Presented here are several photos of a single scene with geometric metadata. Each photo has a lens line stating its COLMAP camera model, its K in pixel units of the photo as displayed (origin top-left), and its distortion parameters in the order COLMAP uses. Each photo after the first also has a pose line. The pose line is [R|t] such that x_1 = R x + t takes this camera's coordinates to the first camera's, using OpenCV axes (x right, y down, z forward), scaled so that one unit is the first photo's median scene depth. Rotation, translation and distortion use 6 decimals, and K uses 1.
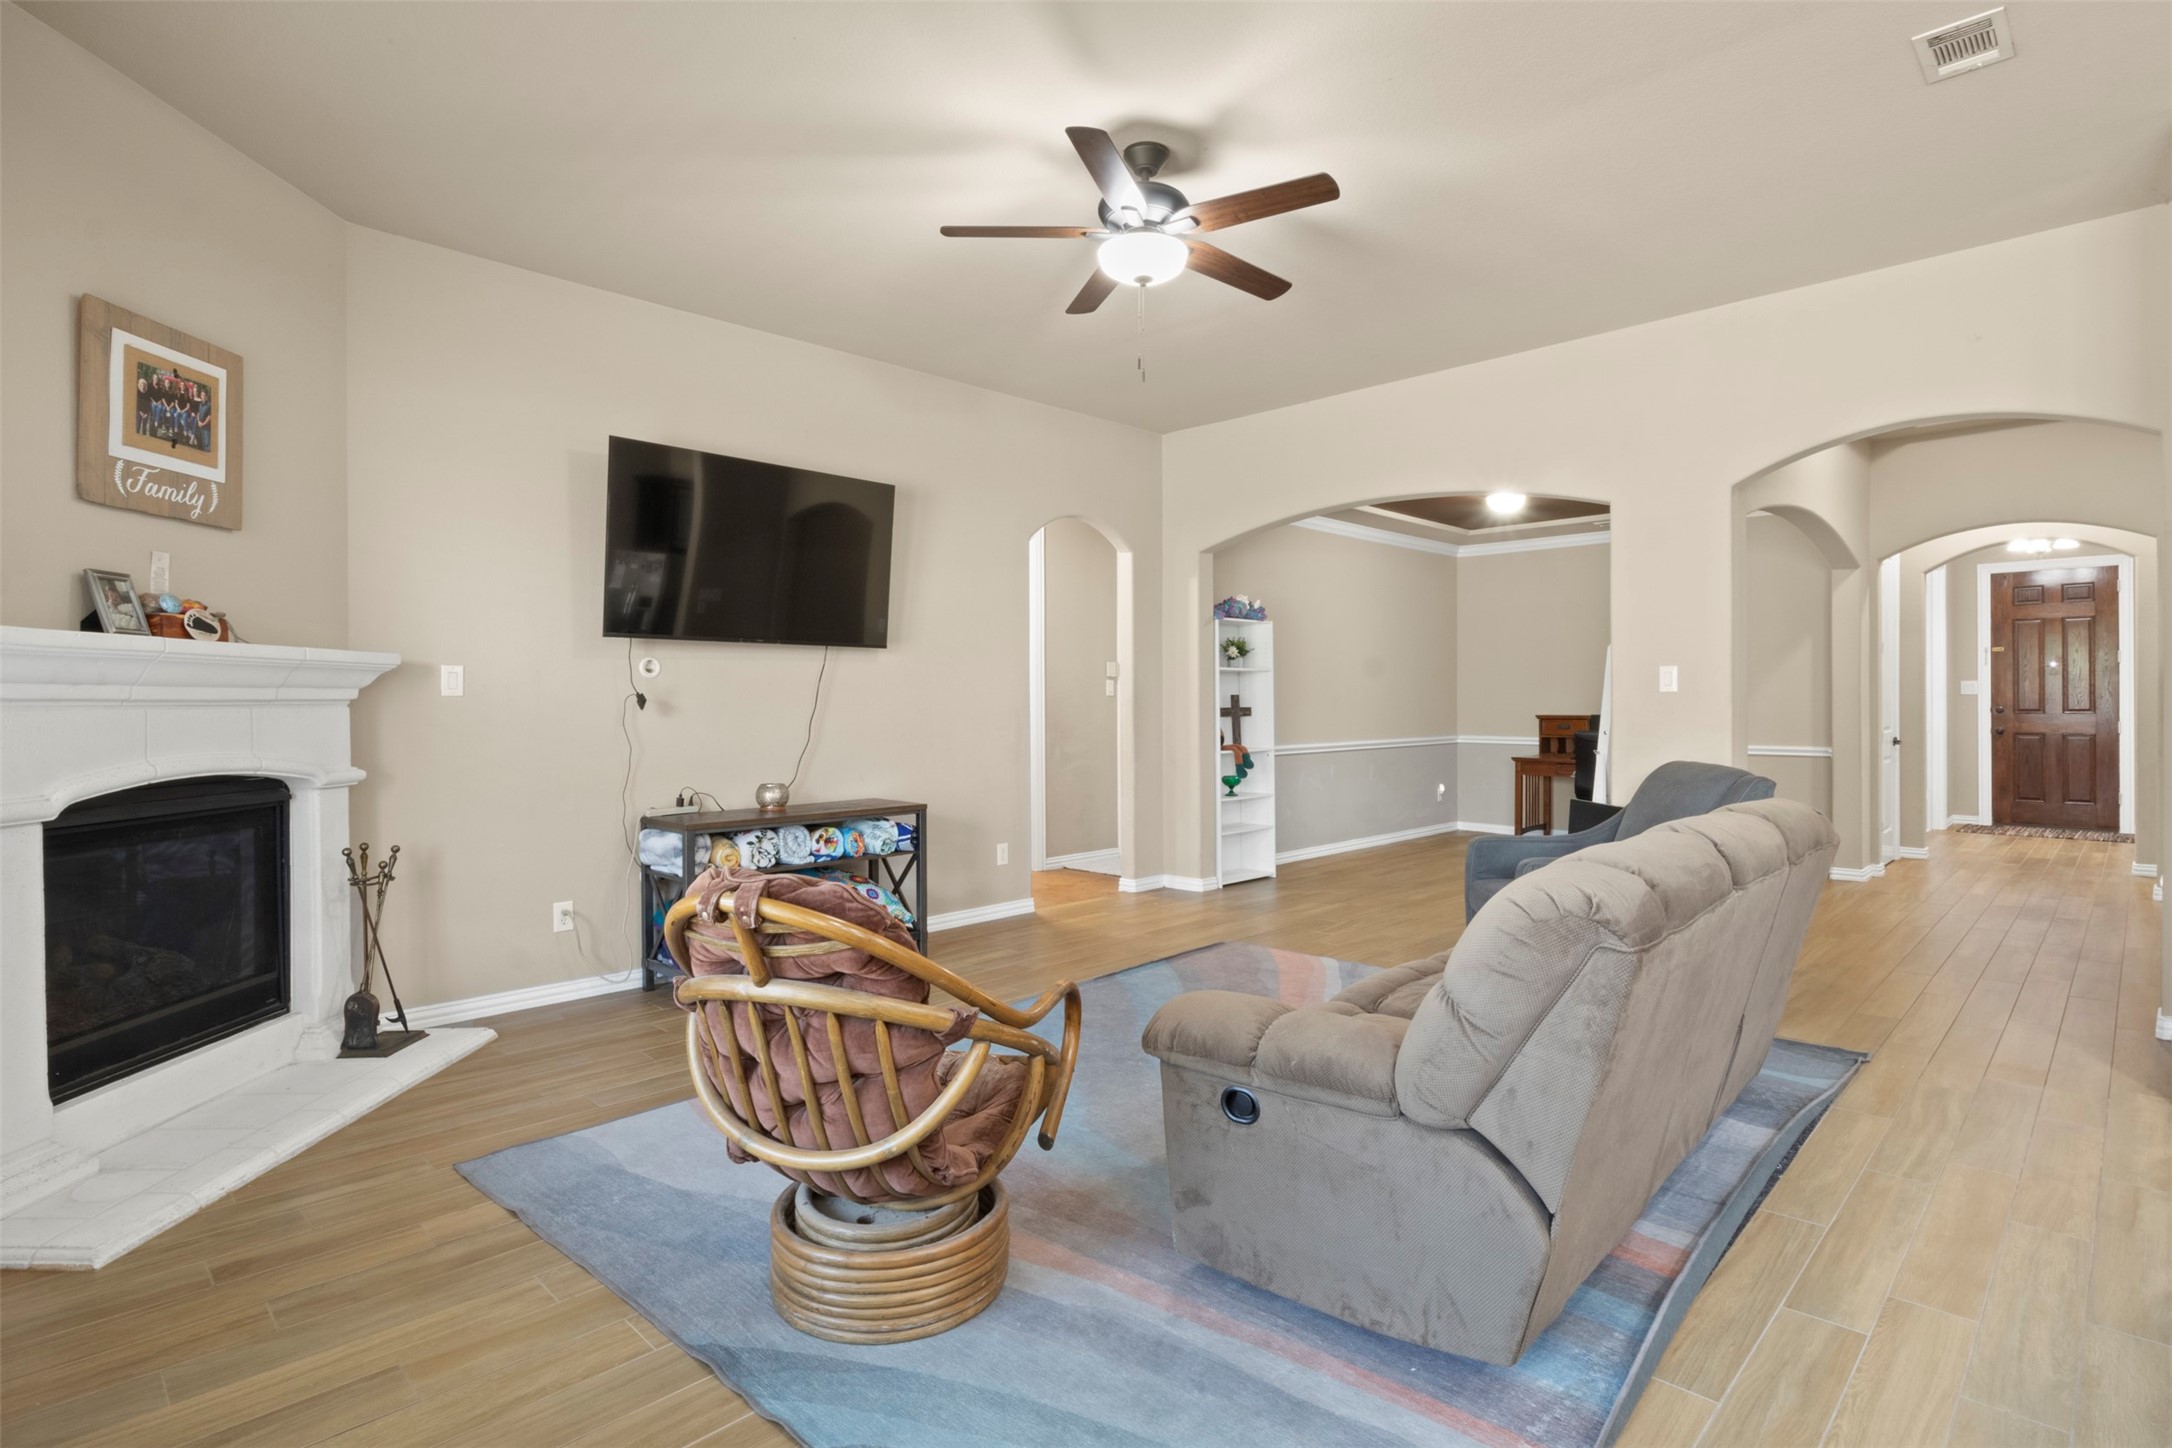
lens RADIAL K [[1077.8, 0, 1088.0], [0, 1077.8, 703.2], [0, 0, 1]] dist [-0.006969, -0.001535]
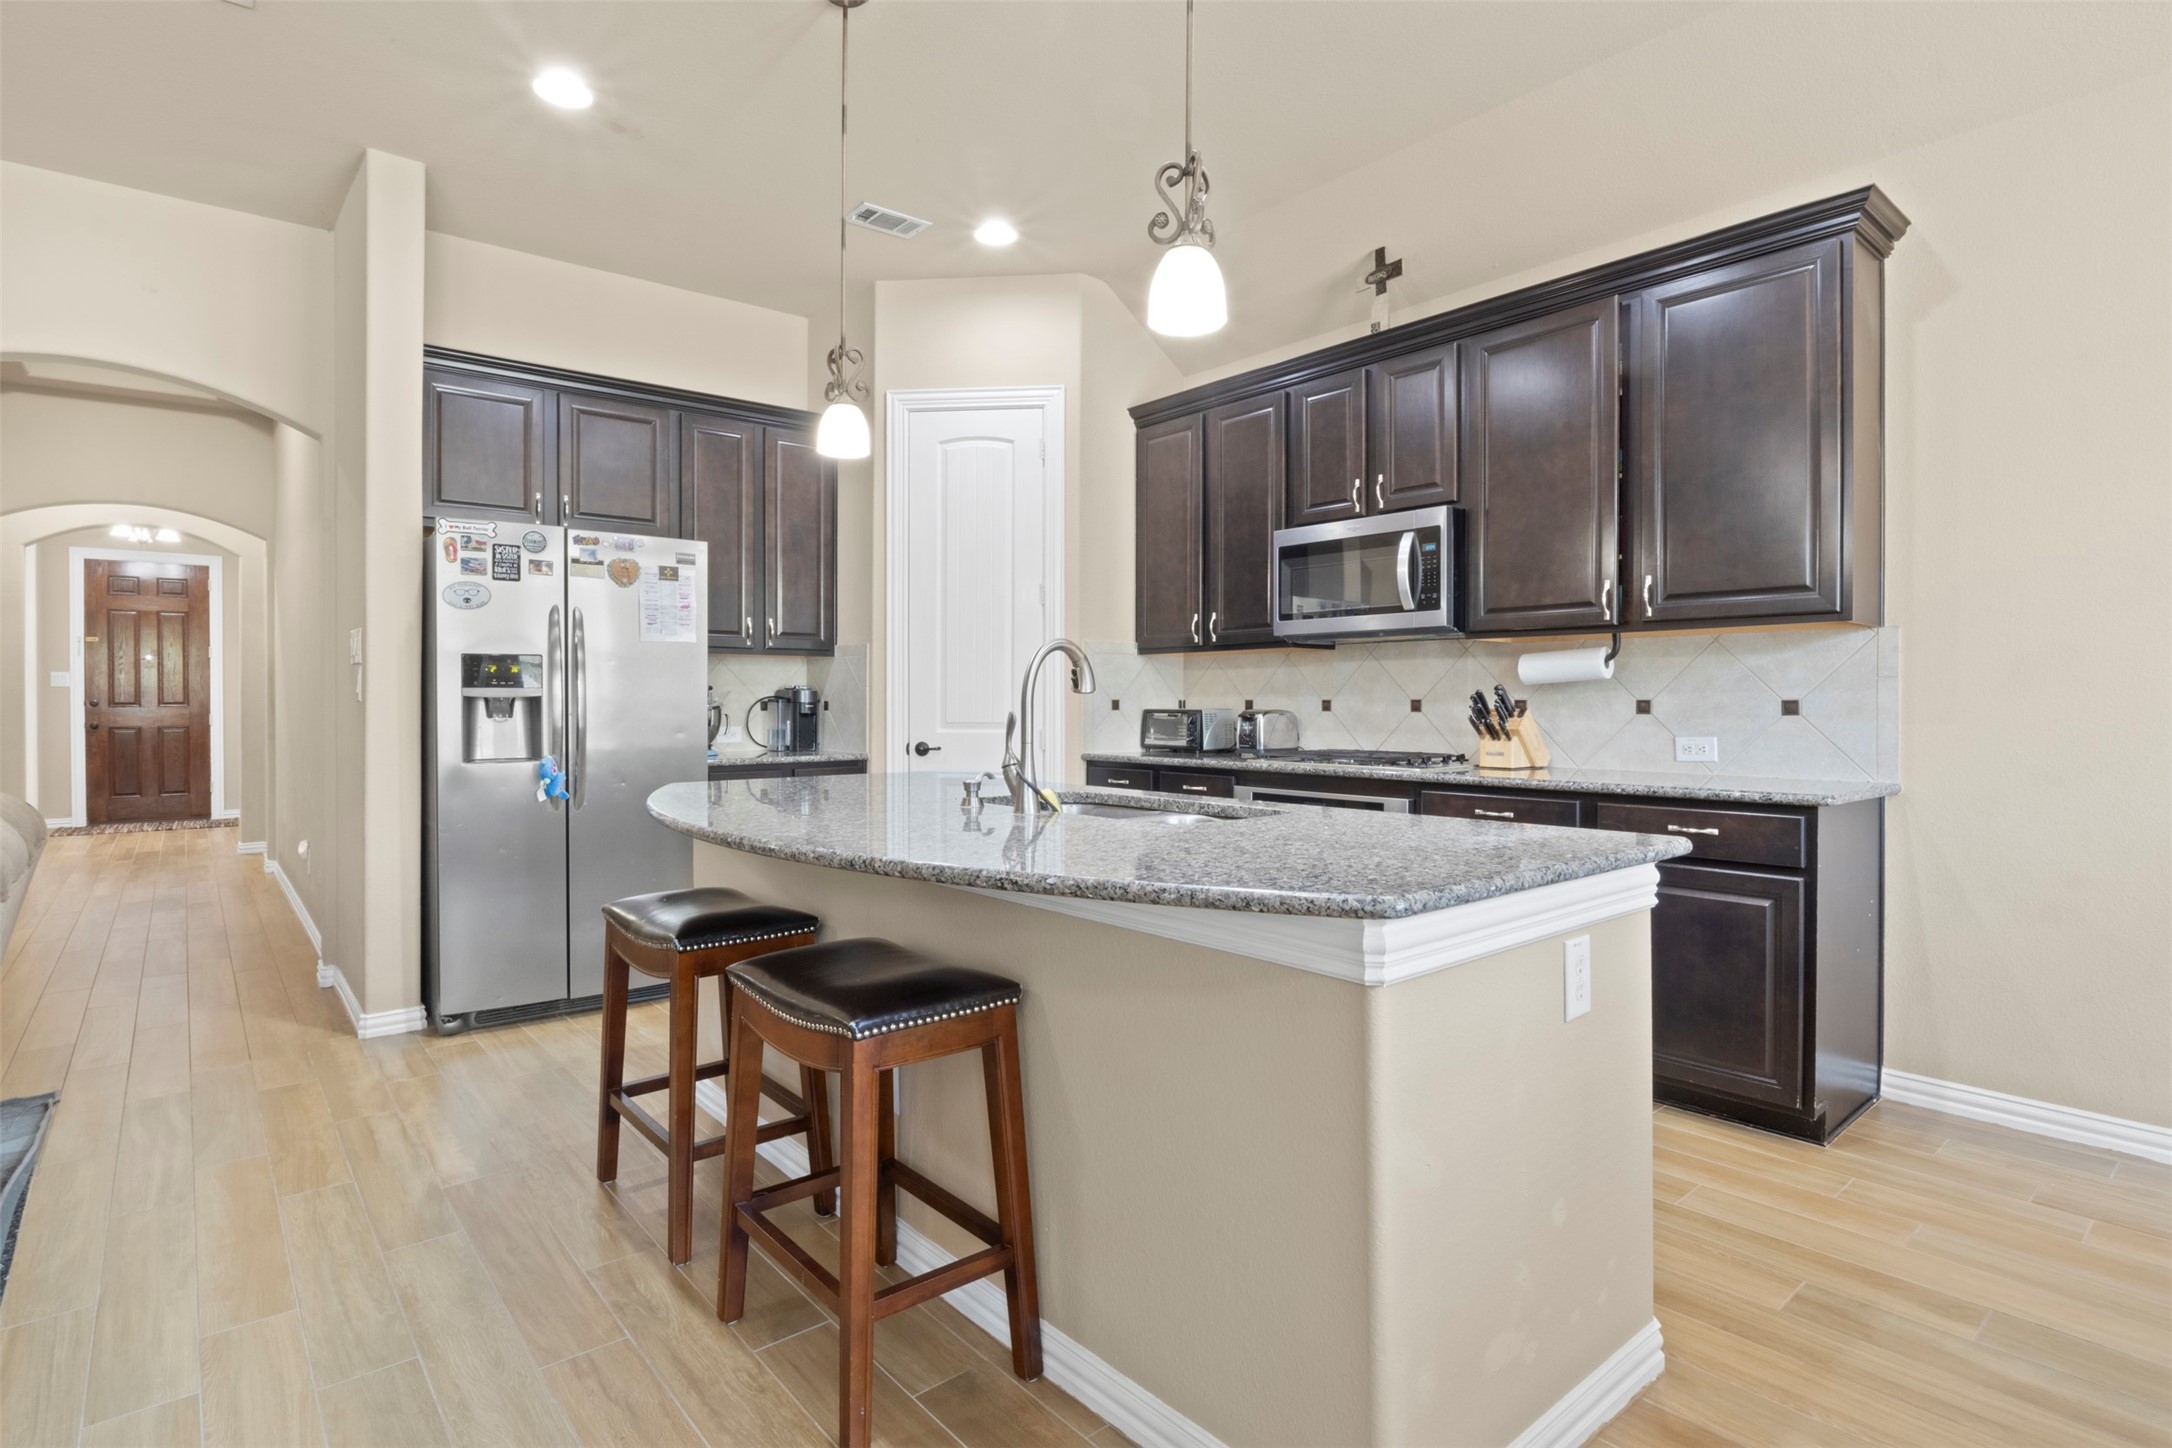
lens RADIAL K [[1077.8, 0, 1085.1], [0, 1077.8, 701.1], [0, 0, 1]] dist [-0.006969, -0.001535]
pose [[0.094029, 0.002249, 0.995567, -0.019179], [0.002322, 0.999994, -0.002478, 0.023830], [-0.995567, 0.002544, 0.094023, 0.110290]]
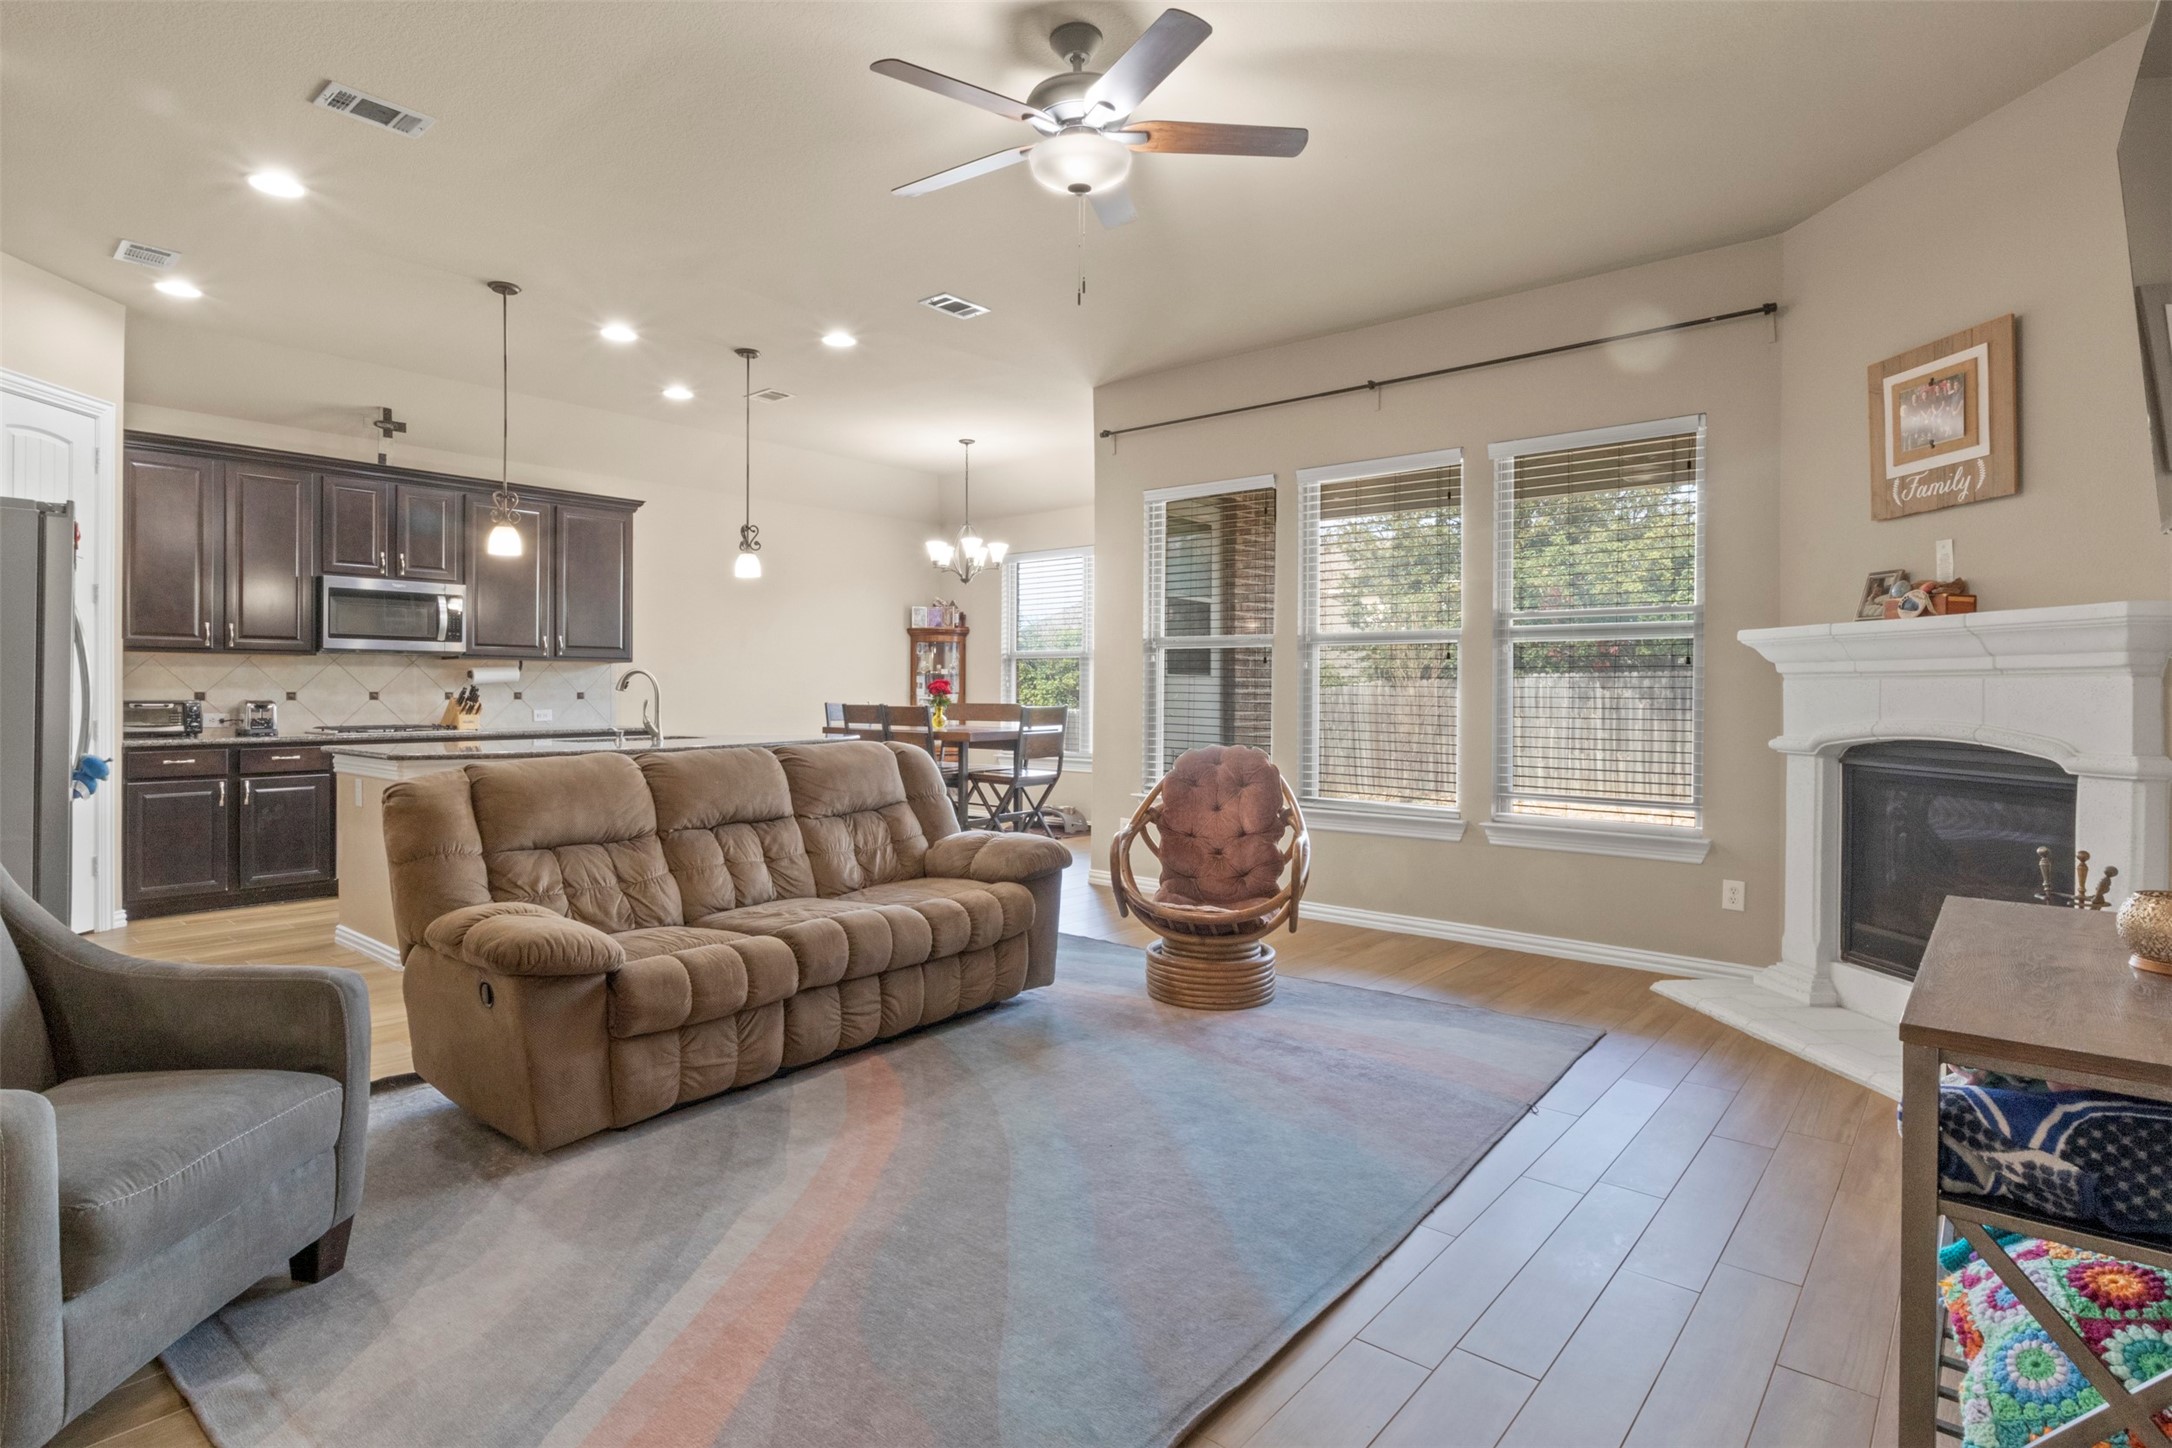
lens RADIAL K [[1077.8, 0, 1090.3], [0, 1077.8, 702.0], [0, 0, 1]] dist [-0.006969, -0.001535]
pose [[-0.996244, 0.001314, -0.086586, 0.107688], [0.000028, 0.999890, 0.014852, 0.010912], [0.086596, 0.014794, -0.996134, 1.654303]]
